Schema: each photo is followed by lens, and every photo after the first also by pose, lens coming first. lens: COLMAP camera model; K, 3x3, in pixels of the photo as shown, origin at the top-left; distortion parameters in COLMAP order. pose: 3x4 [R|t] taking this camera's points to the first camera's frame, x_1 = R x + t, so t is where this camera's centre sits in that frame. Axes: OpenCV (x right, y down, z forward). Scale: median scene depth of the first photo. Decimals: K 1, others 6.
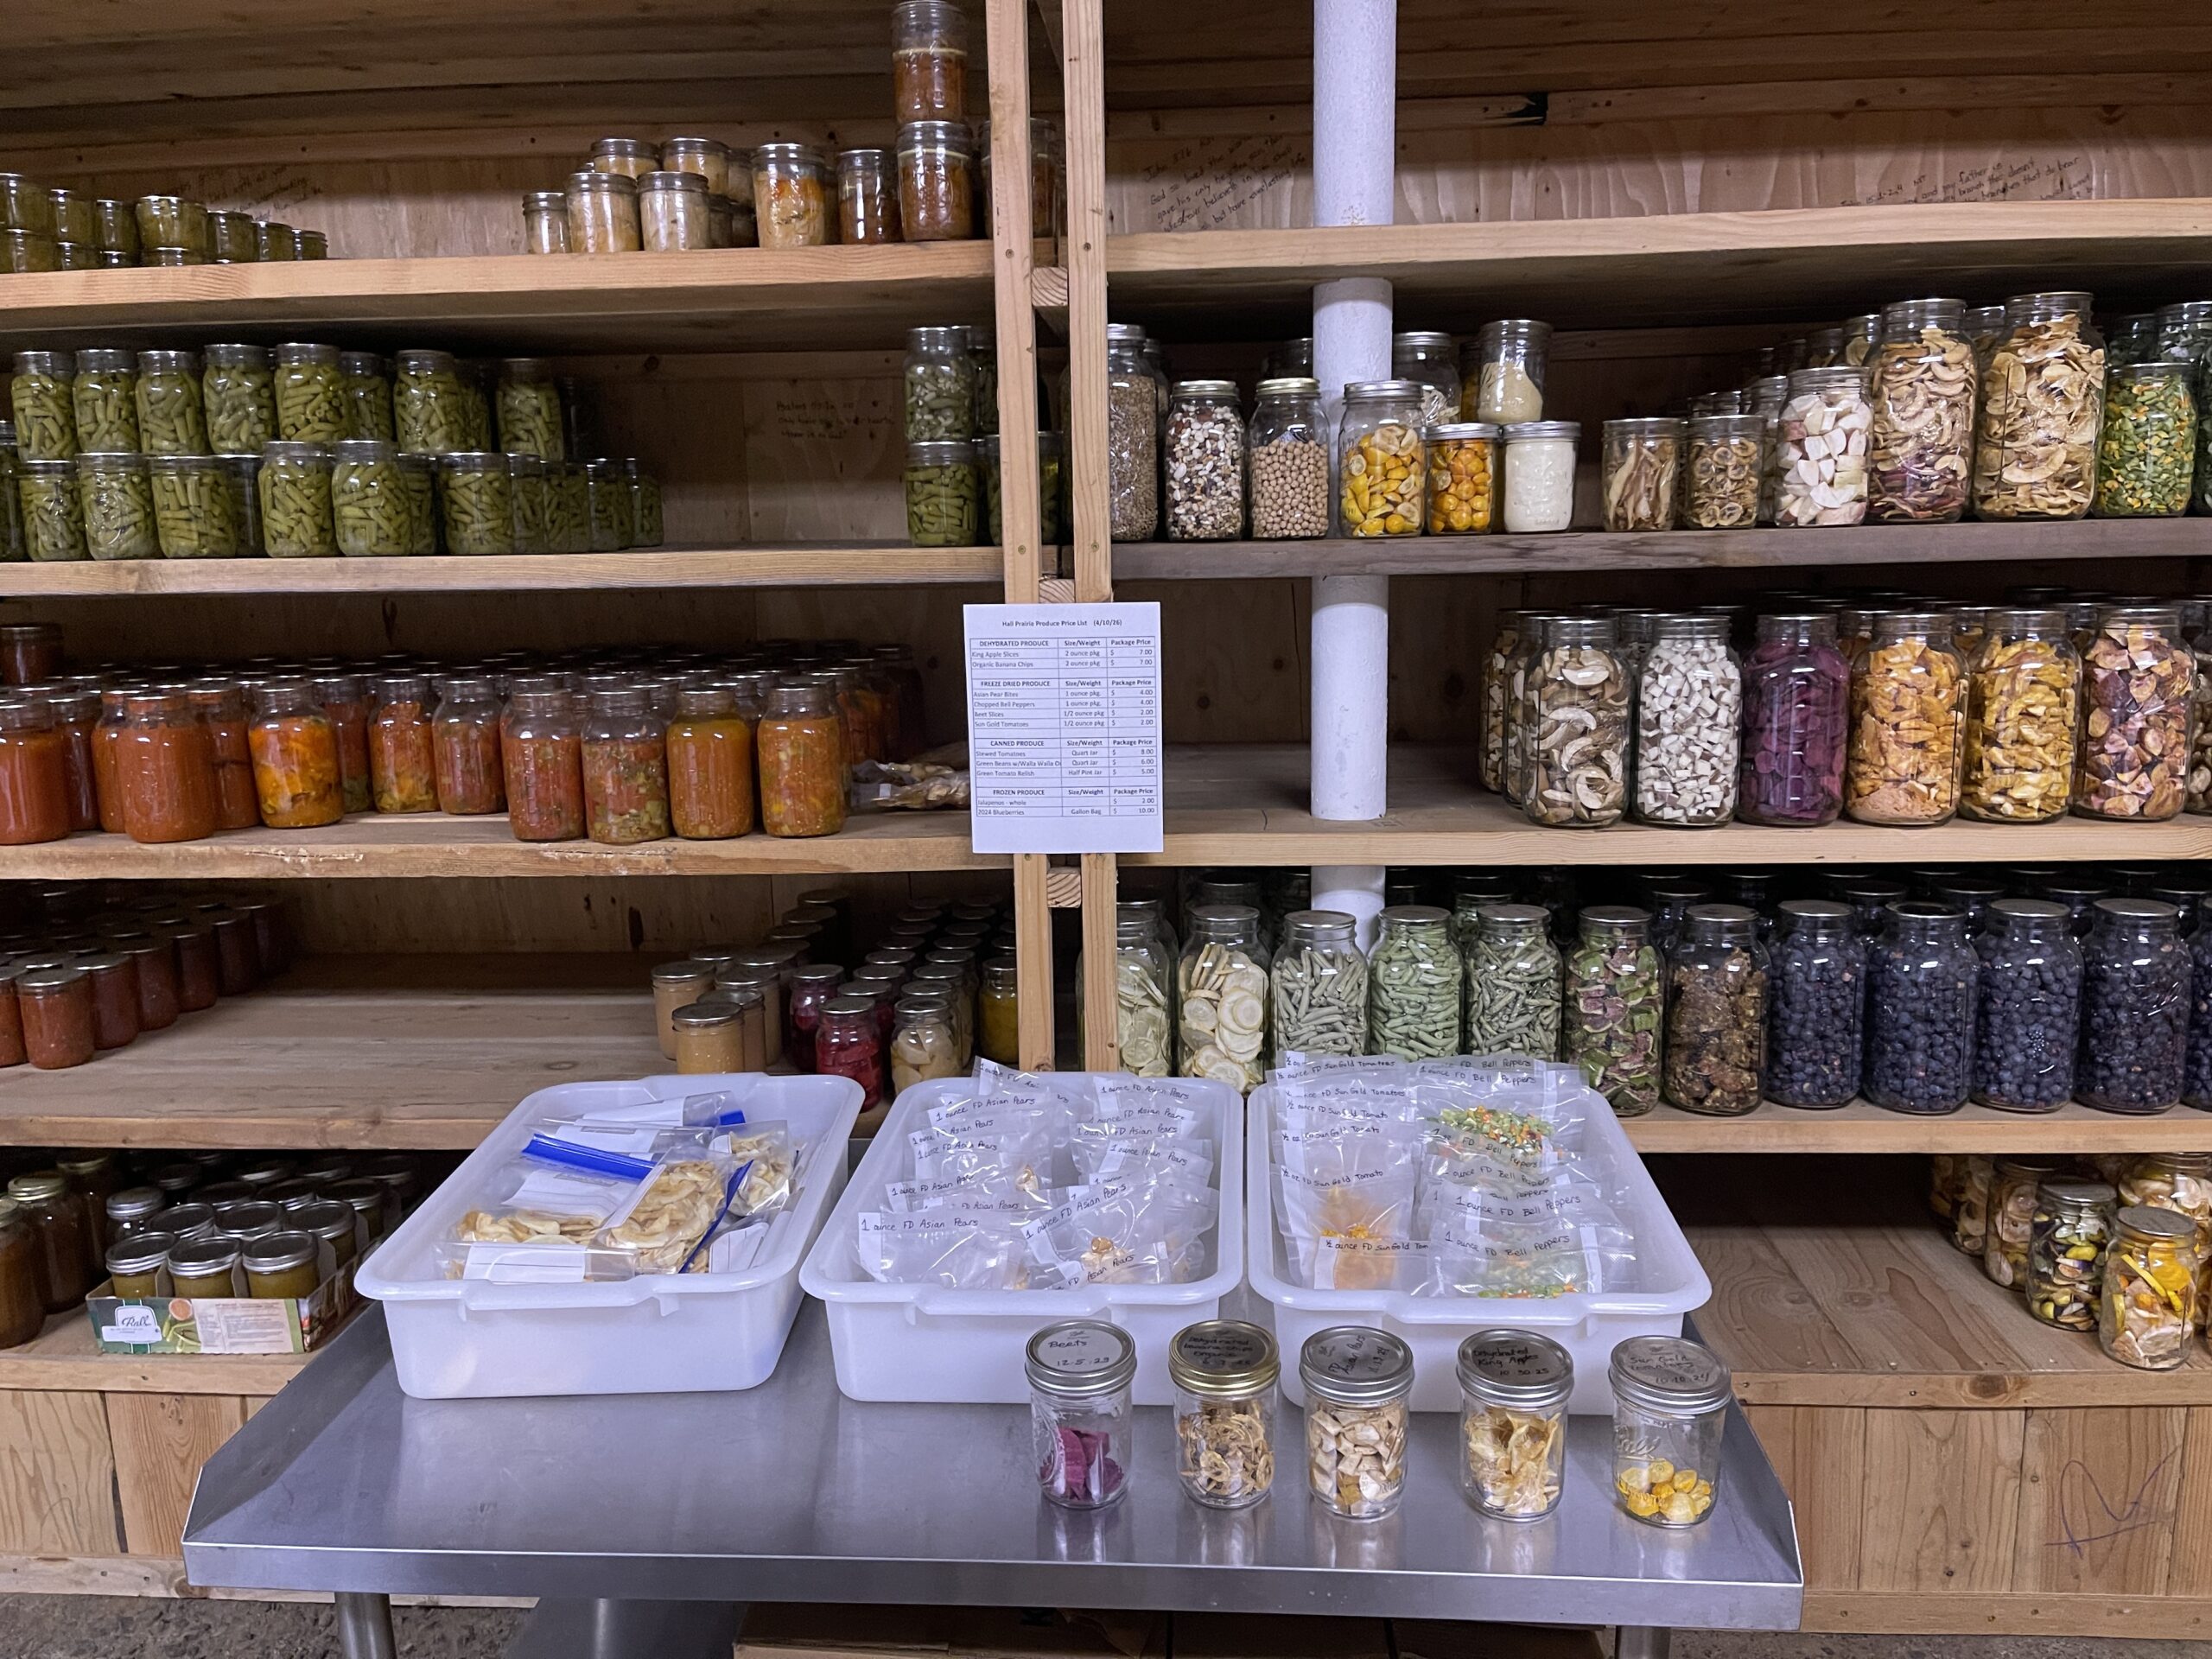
lens RADIAL K [[1710.3, 0, 1099.8], [0, 1710.3, 833.3], [0, 0, 1]] dist [0.065369, -0.069856]
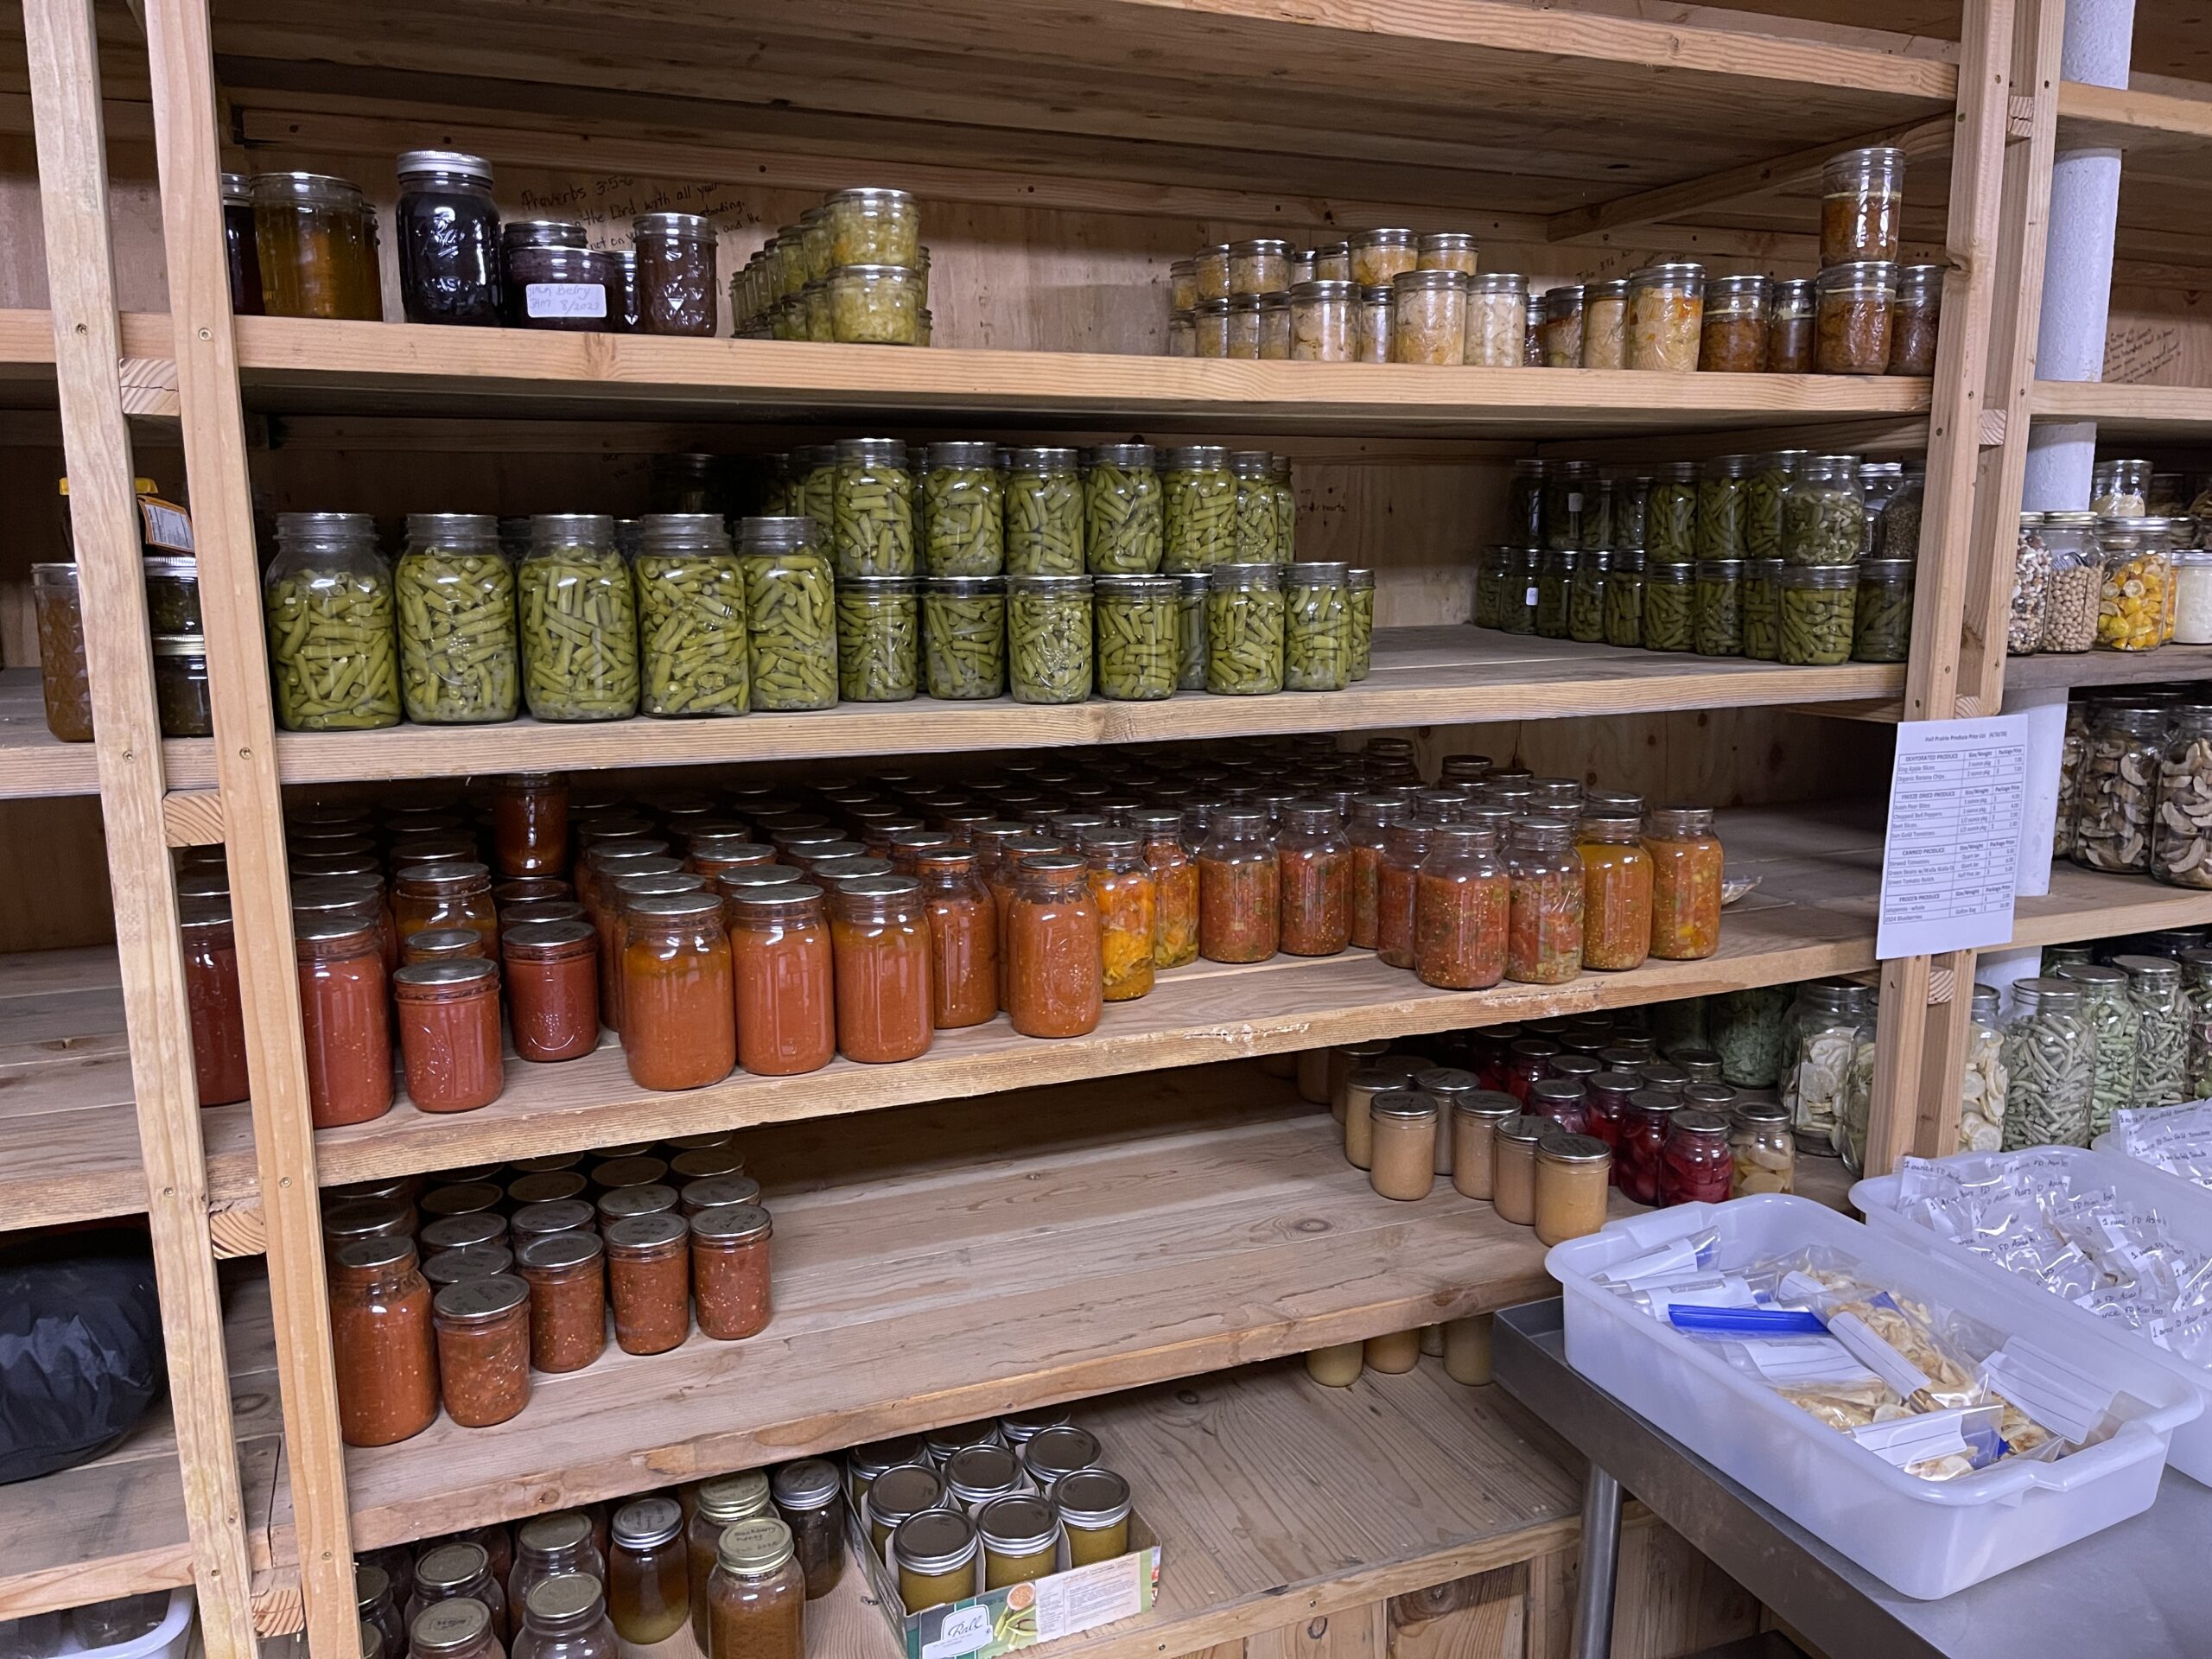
lens RADIAL K [[1710.3, 0, 1106.4], [0, 1710.3, 824.1], [0, 0, 1]] dist [0.065369, -0.069856]
pose [[0.891056, -0.062805, 0.449528, -0.947103], [0.065673, 0.997799, 0.009230, -0.109492], [-0.449118, 0.021297, 0.893218, 0.270836]]
